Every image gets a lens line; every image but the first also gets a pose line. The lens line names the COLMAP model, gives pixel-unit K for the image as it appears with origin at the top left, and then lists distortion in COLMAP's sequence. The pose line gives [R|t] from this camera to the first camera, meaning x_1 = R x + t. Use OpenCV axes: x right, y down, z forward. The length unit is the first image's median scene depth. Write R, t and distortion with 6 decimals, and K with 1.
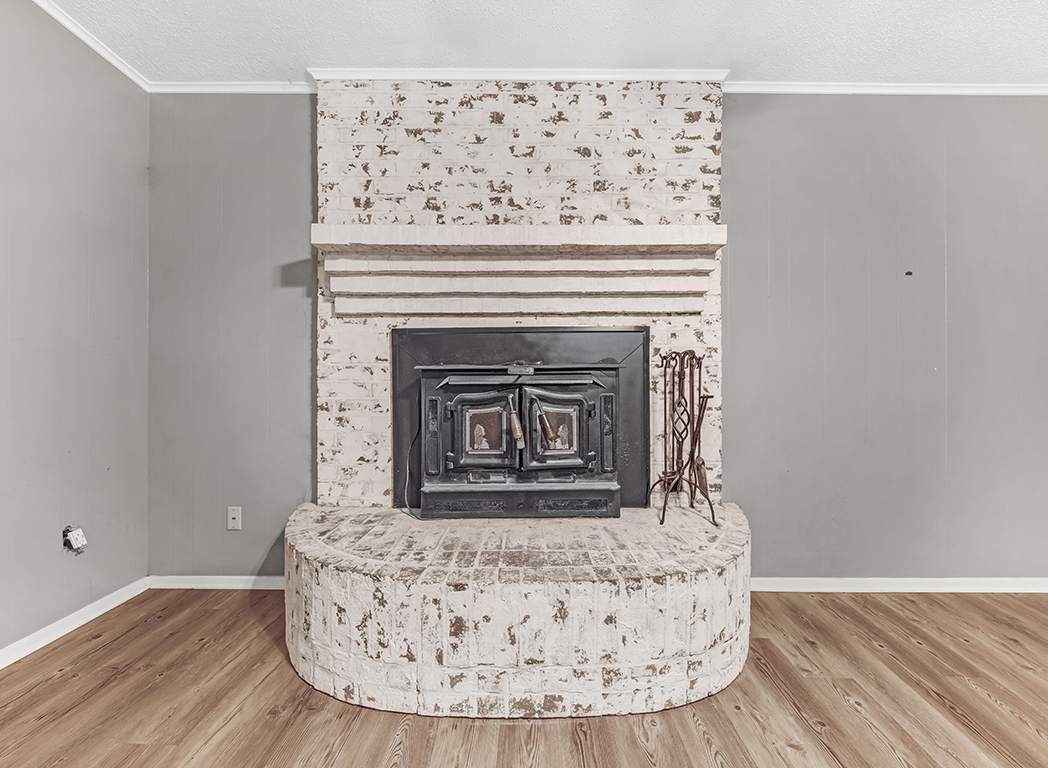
lens RADIAL K [[434.5, 0, 515.3], [0, 434.5, 376.5], [0, 0, 1]] dist [-0.001443, -0.000534]
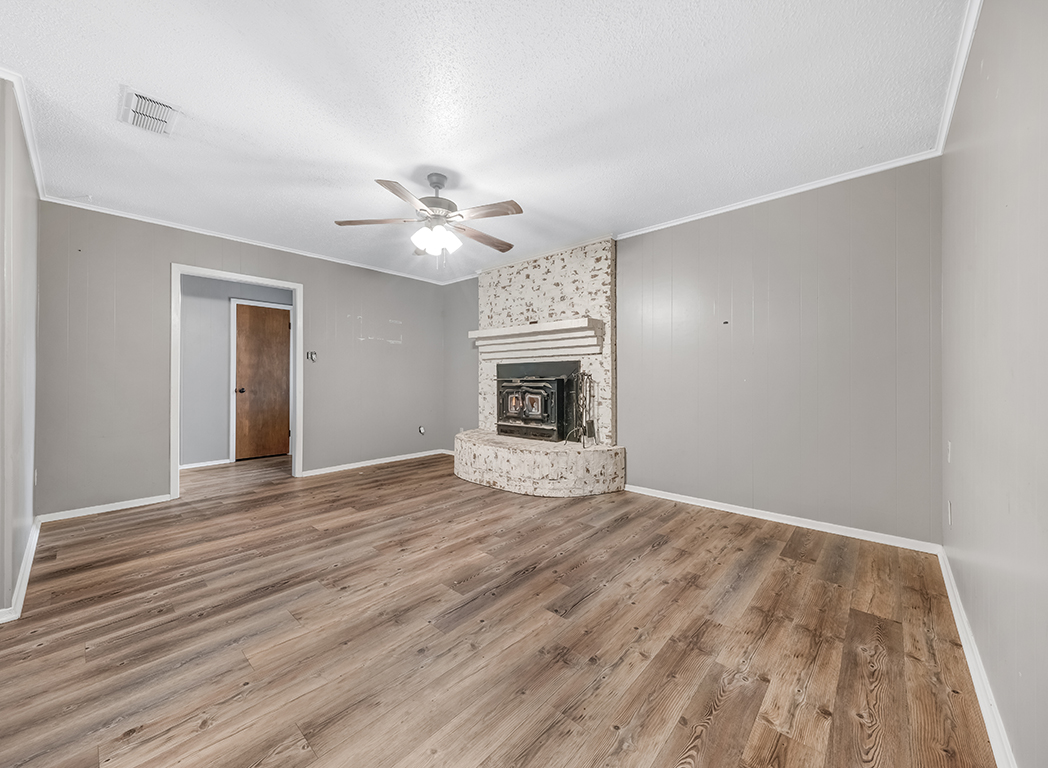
lens RADIAL K [[399.9, 0, 513.5], [0, 399.9, 380.1], [0, 0, 1]] dist [0.011950, -0.003806]
pose [[0.736264, 0.001143, -0.676693, 1.419323], [0.006532, 0.999940, 0.008796, -0.034827], [0.676663, -0.010896, 0.736213, -0.712404]]
